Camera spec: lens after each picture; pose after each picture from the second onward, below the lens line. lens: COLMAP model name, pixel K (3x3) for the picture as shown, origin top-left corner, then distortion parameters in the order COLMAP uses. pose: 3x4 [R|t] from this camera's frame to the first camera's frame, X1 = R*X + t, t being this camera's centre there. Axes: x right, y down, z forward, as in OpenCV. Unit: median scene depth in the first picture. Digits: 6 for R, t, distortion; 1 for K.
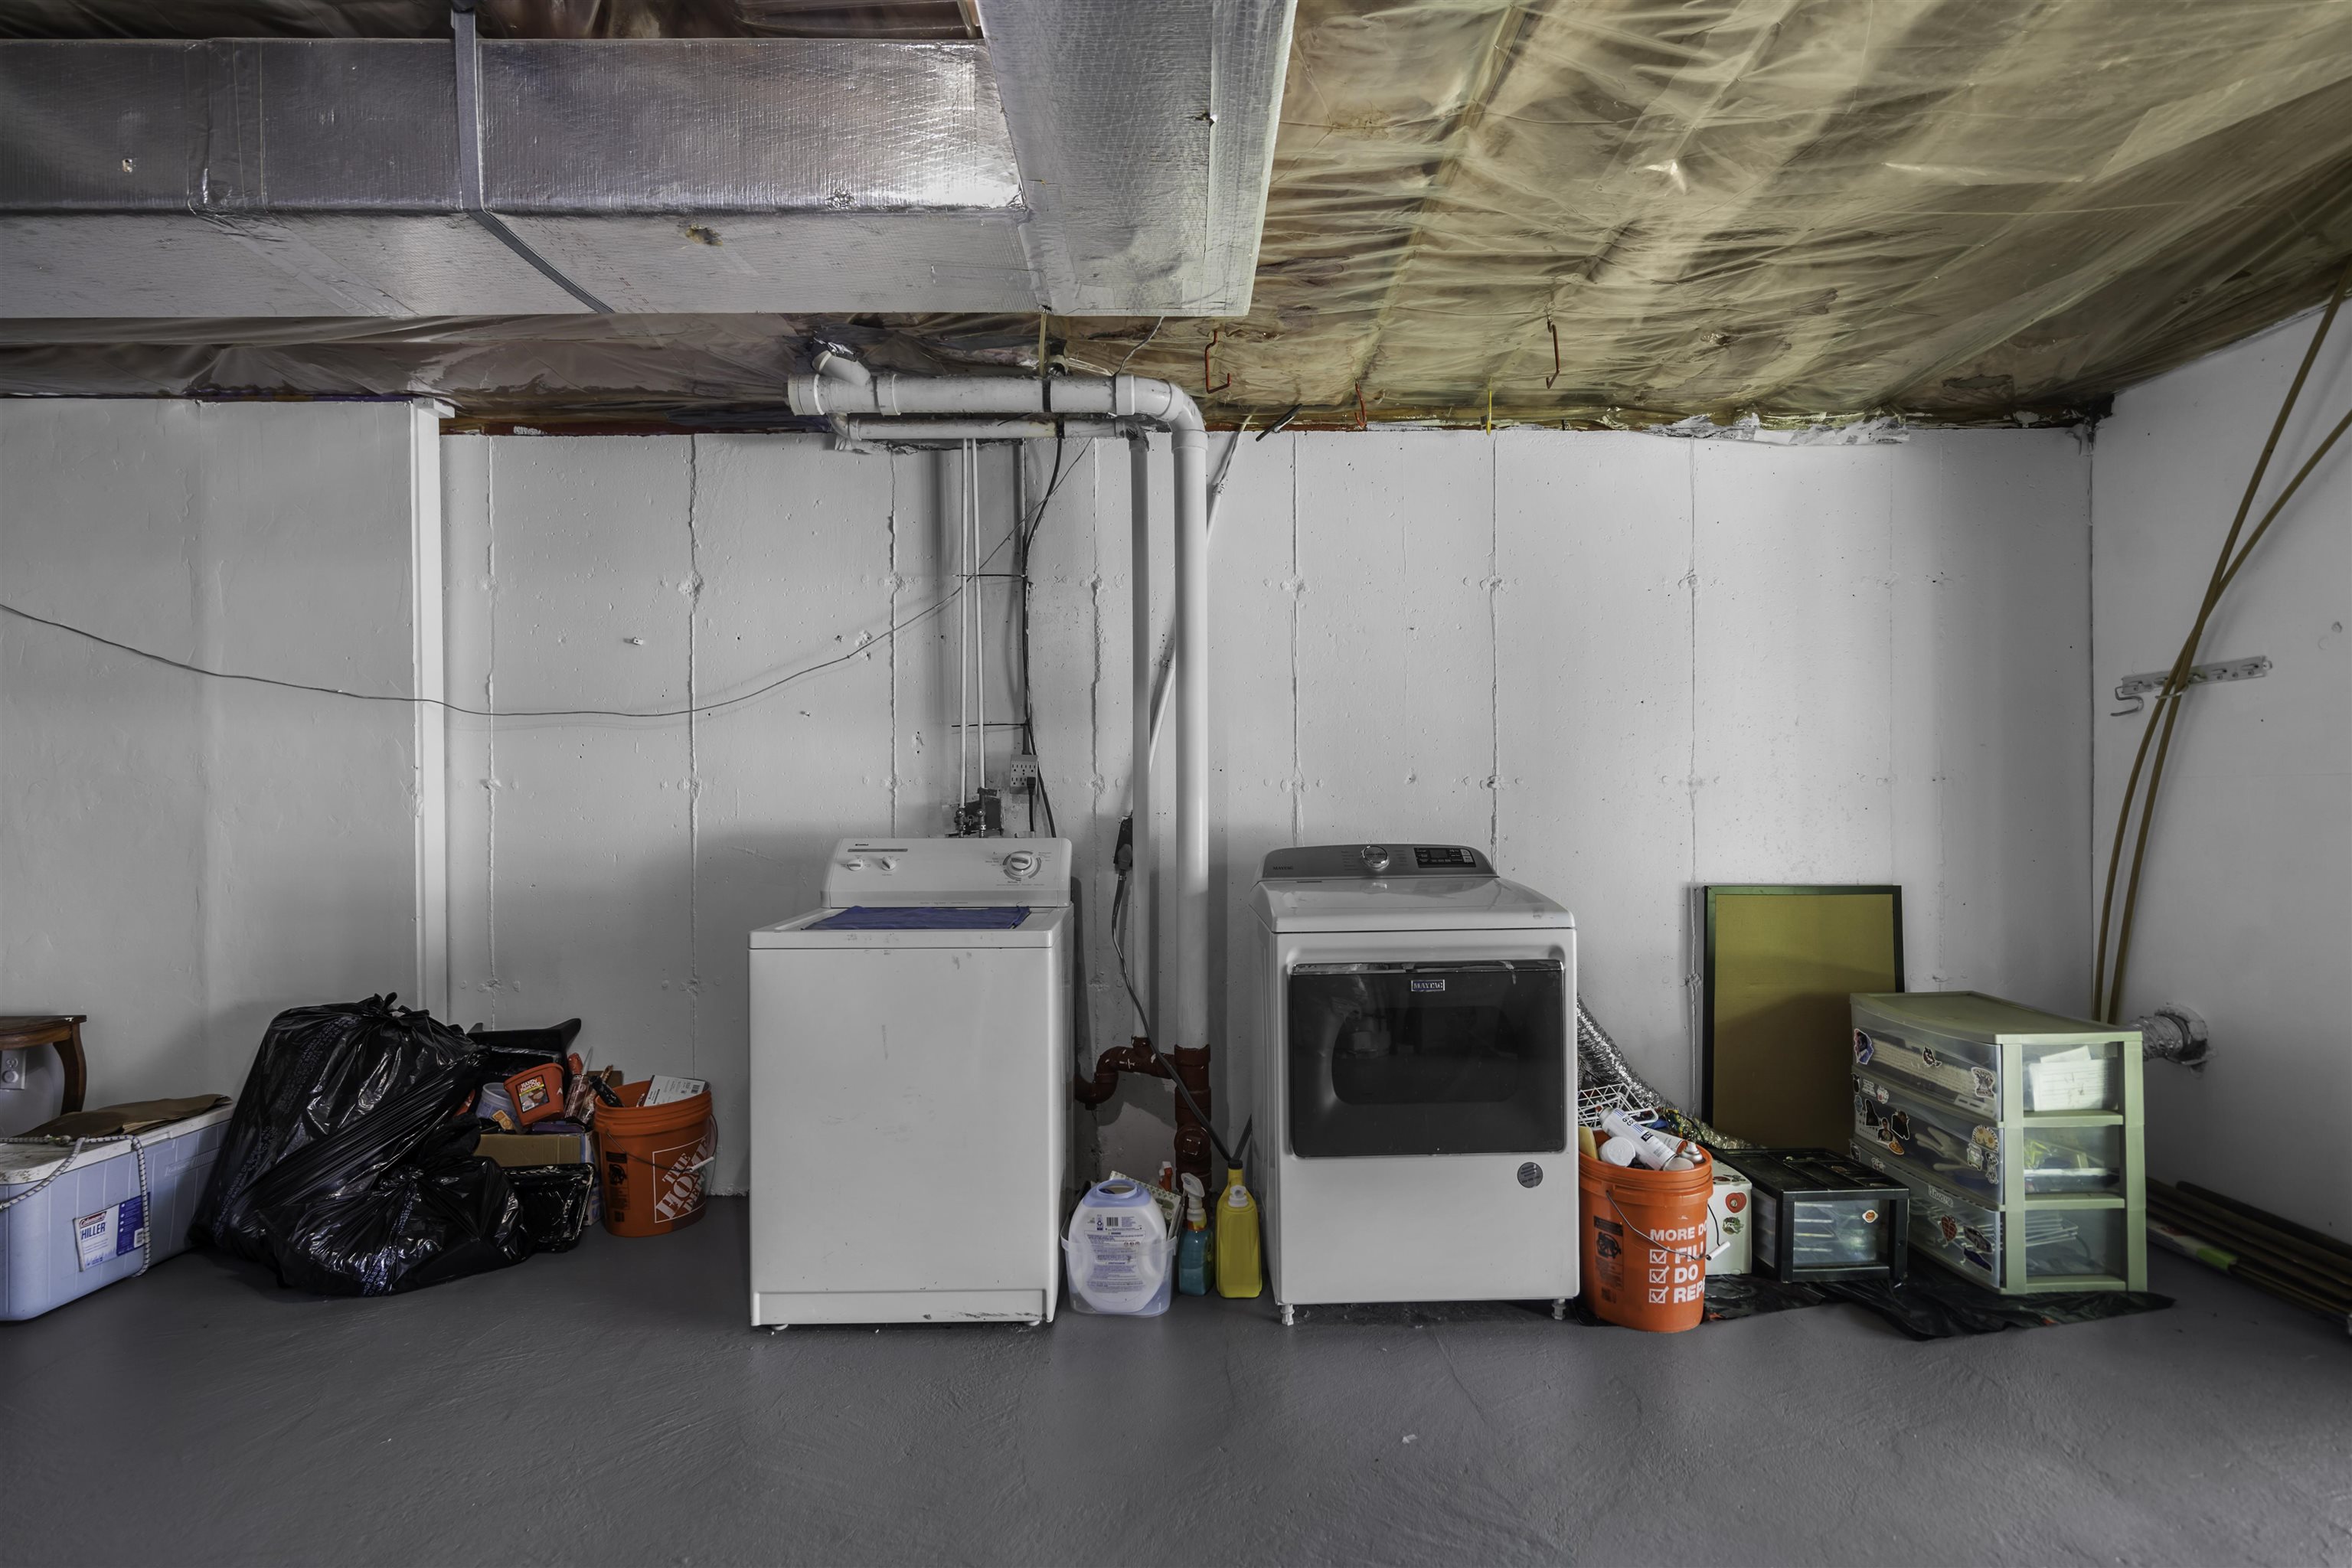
lens RADIAL K [[1086.7, 0, 1186.5], [0, 1086.7, 804.4], [0, 0, 1]] dist [-0.000282, 0.001339]
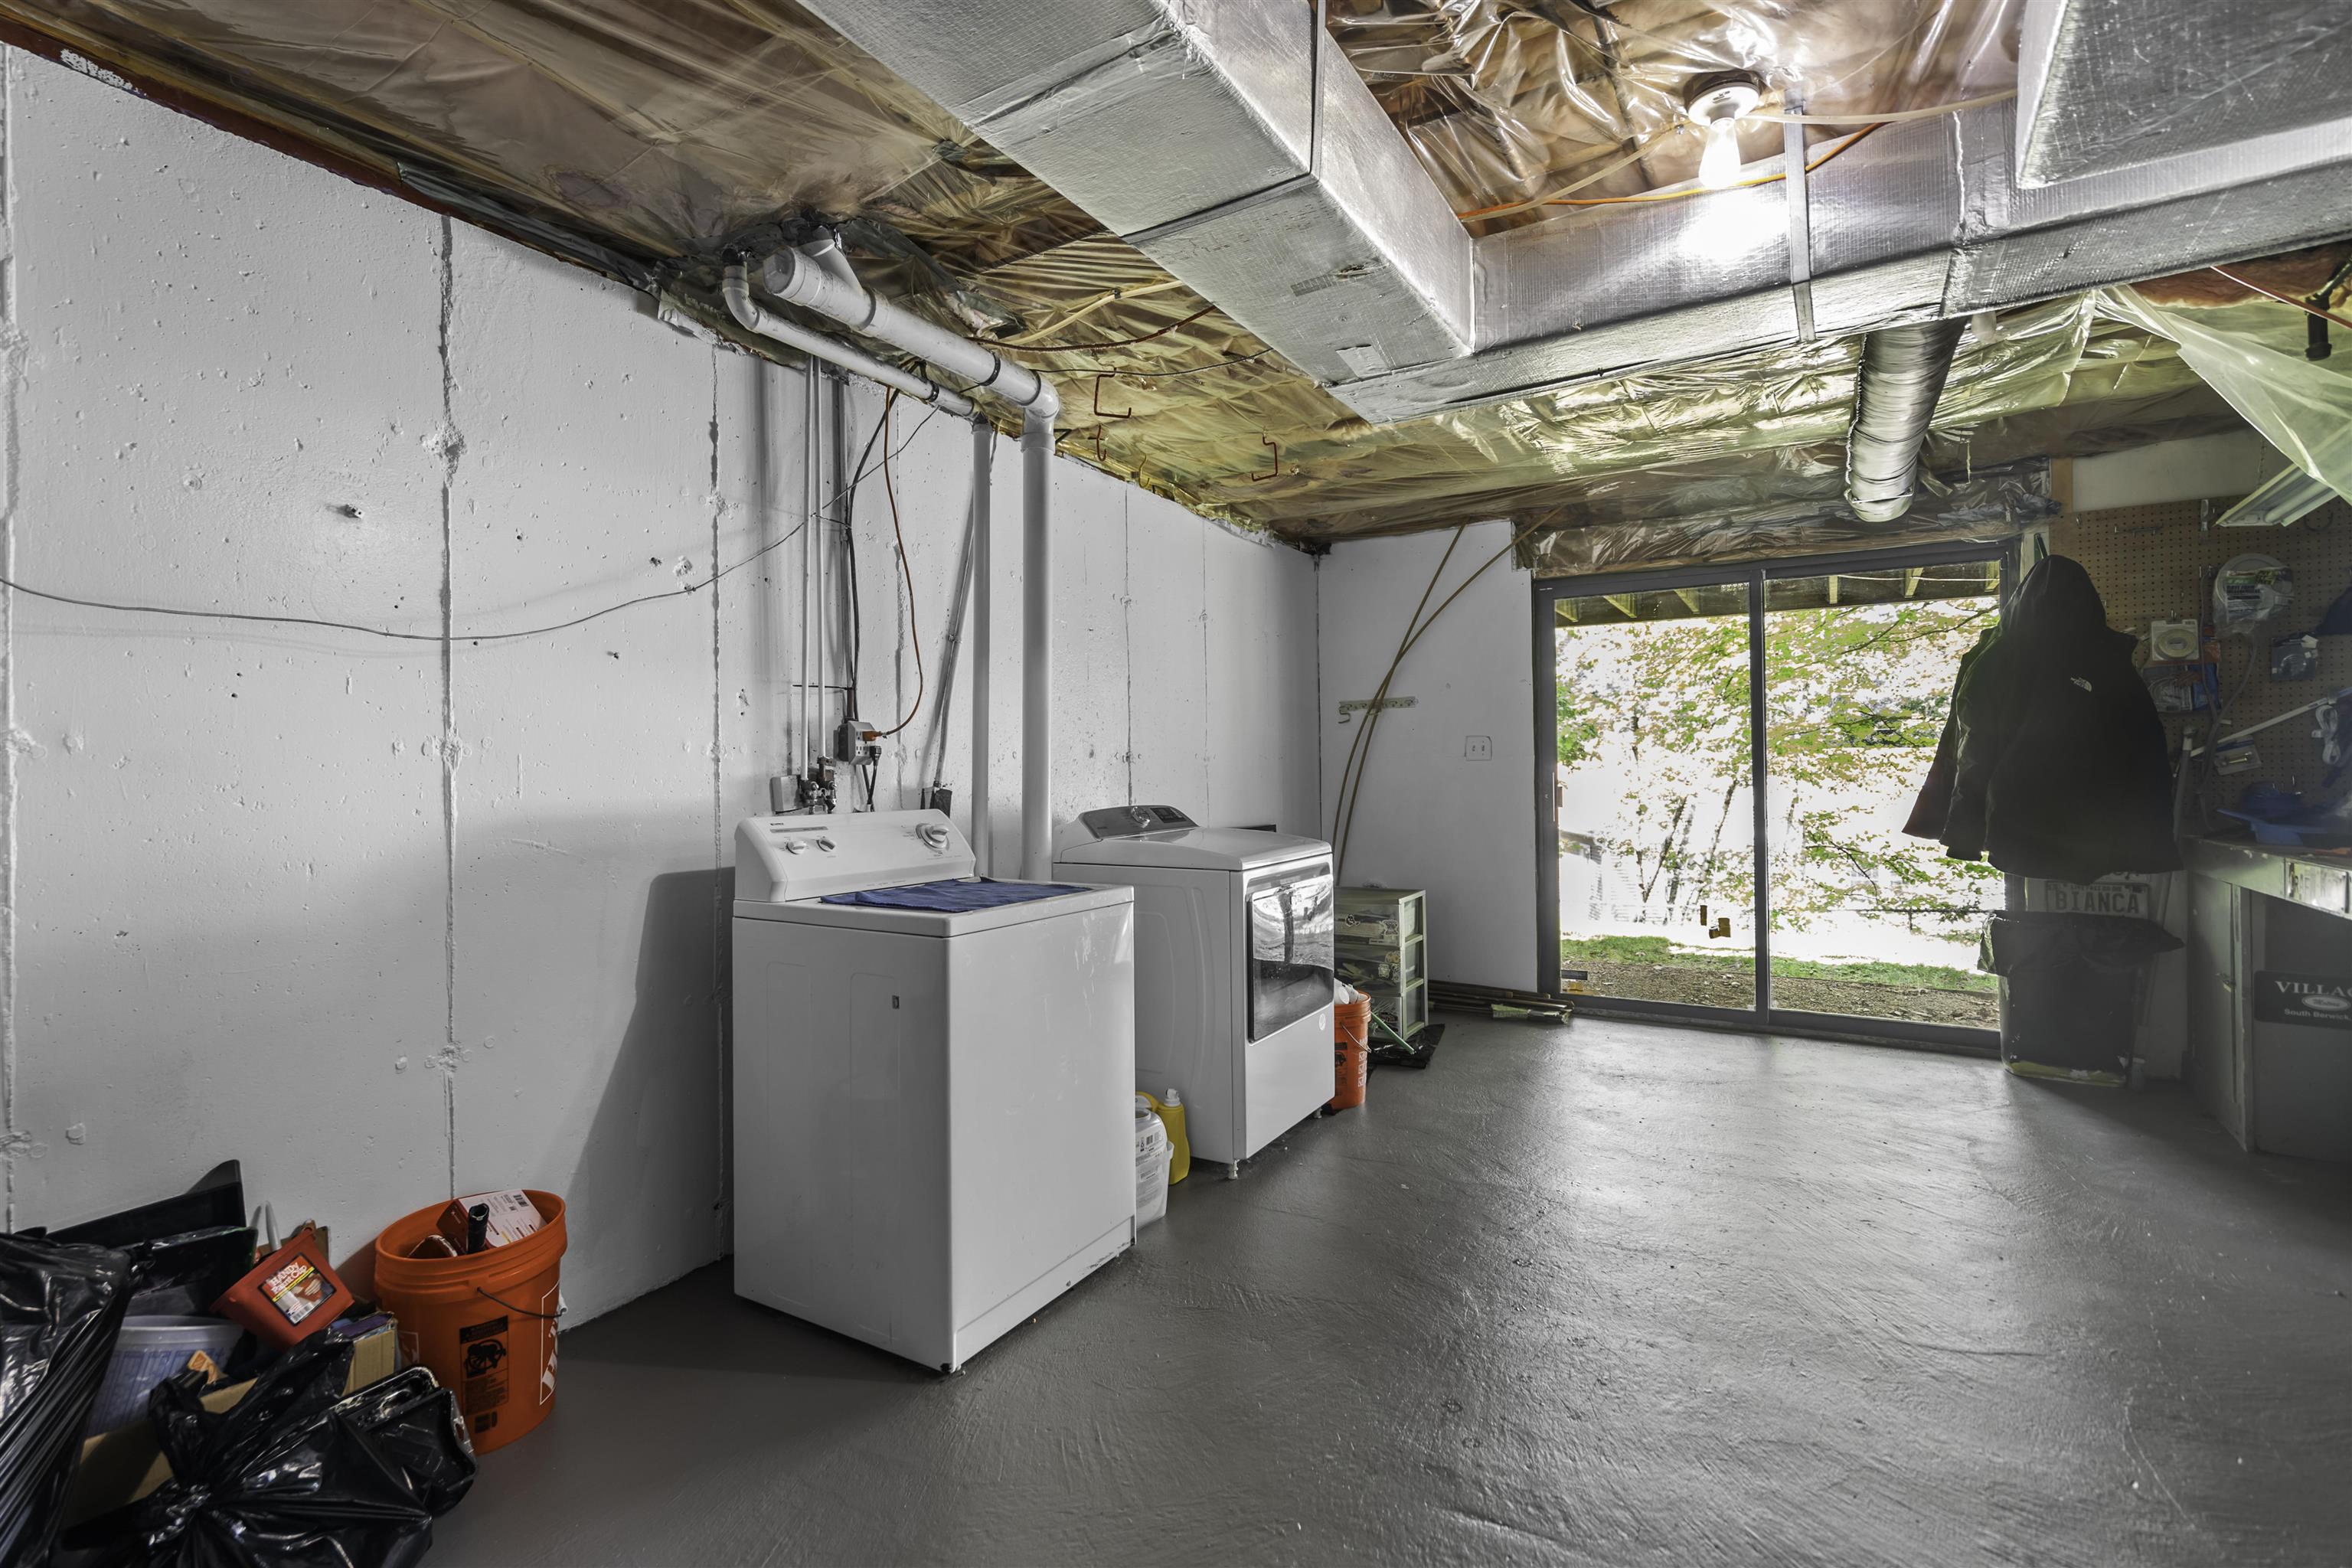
lens RADIAL K [[1086.7, 0, 1166.0], [0, 1086.7, 763.7], [0, 0, 1]] dist [-0.000282, 0.001339]
pose [[0.530949, 0.004800, 0.847390, -0.786371], [0.012700, 0.999827, -0.013621, 0.005394], [-0.847309, 0.017993, 0.530796, 0.290881]]
